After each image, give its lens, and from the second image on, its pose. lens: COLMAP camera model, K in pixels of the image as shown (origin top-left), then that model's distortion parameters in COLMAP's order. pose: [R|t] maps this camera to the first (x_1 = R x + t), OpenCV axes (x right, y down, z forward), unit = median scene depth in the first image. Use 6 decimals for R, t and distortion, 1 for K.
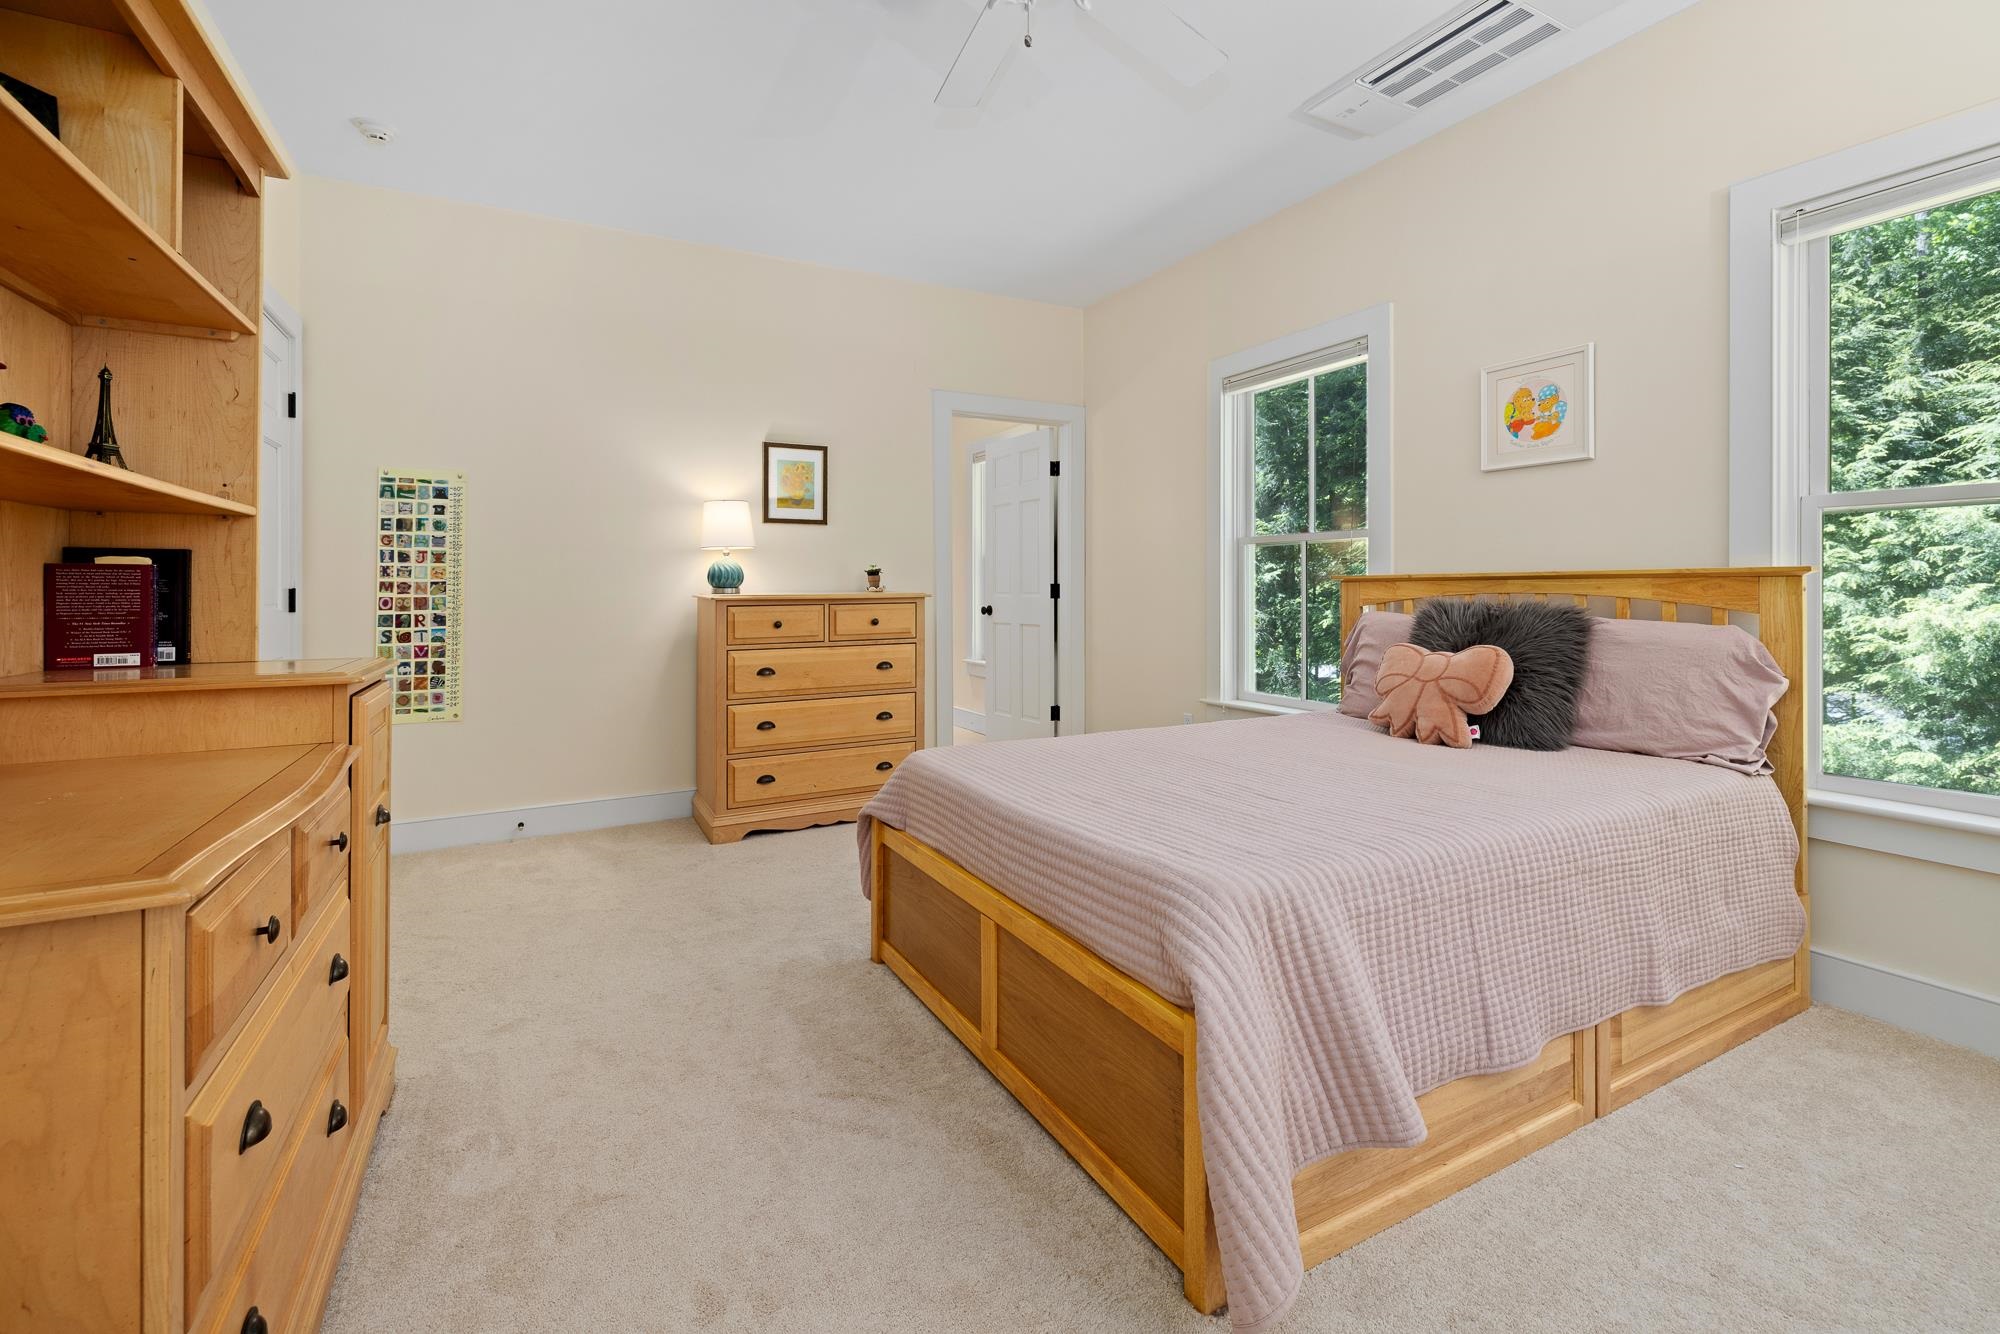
lens RADIAL K [[864.6, 0, 994.2], [0, 864.6, 596.5], [0, 0, 1]] dist [0.000848, 0.000157]
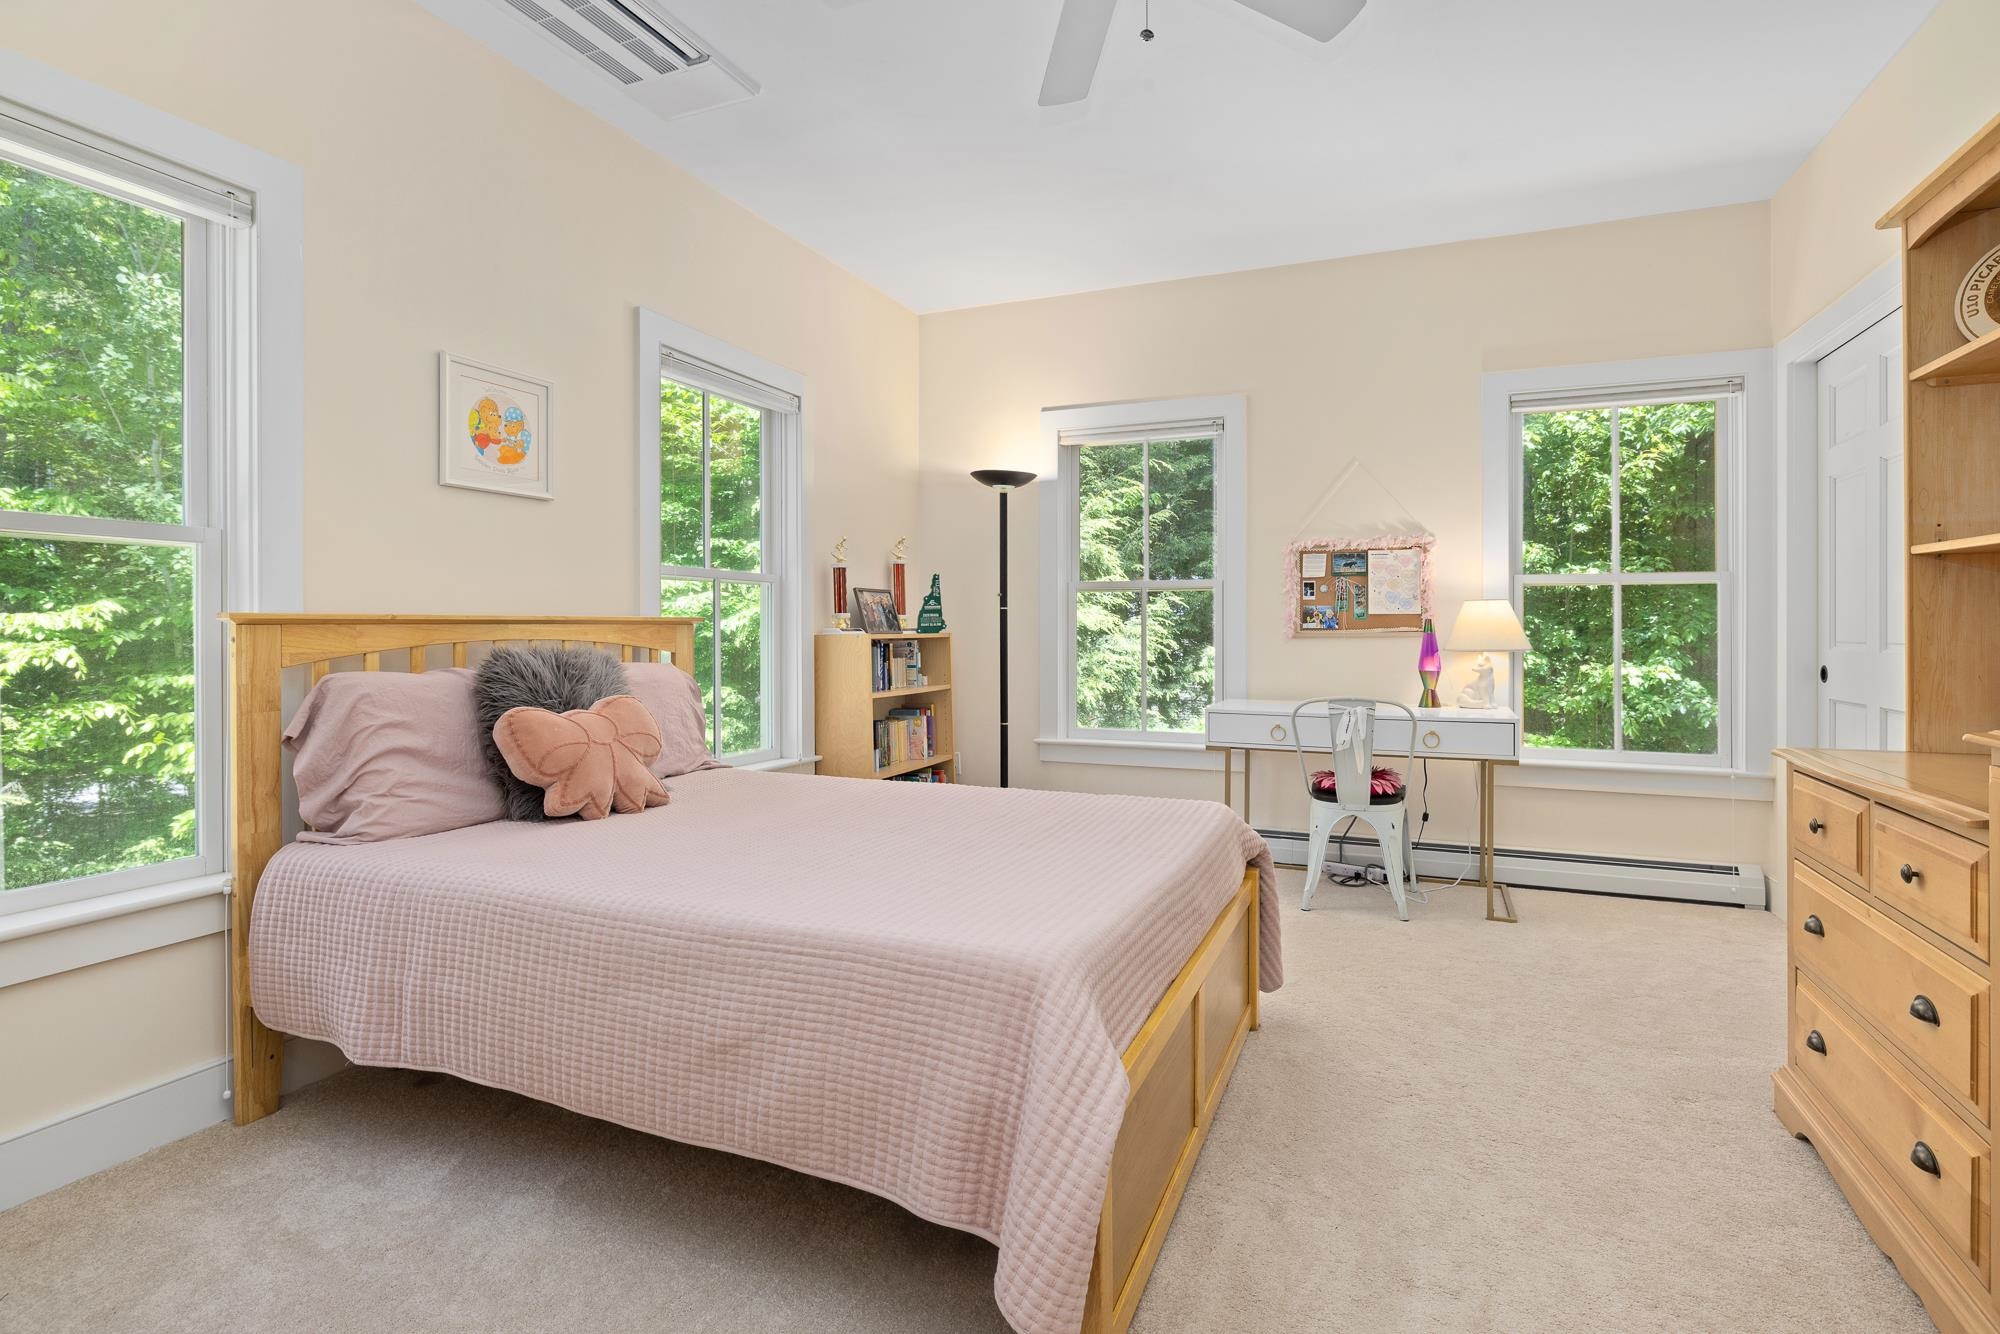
lens RADIAL K [[969.4, 0, 1000.1], [0, 969.4, 626.4], [0, 0, 1]] dist [0.001699, 0.000027]
pose [[-0.620460, -0.000417, 0.784238, -0.460100], [0.004009, 0.999985, 0.003704, -0.018585], [-0.784228, 0.005442, -0.620449, 1.226384]]
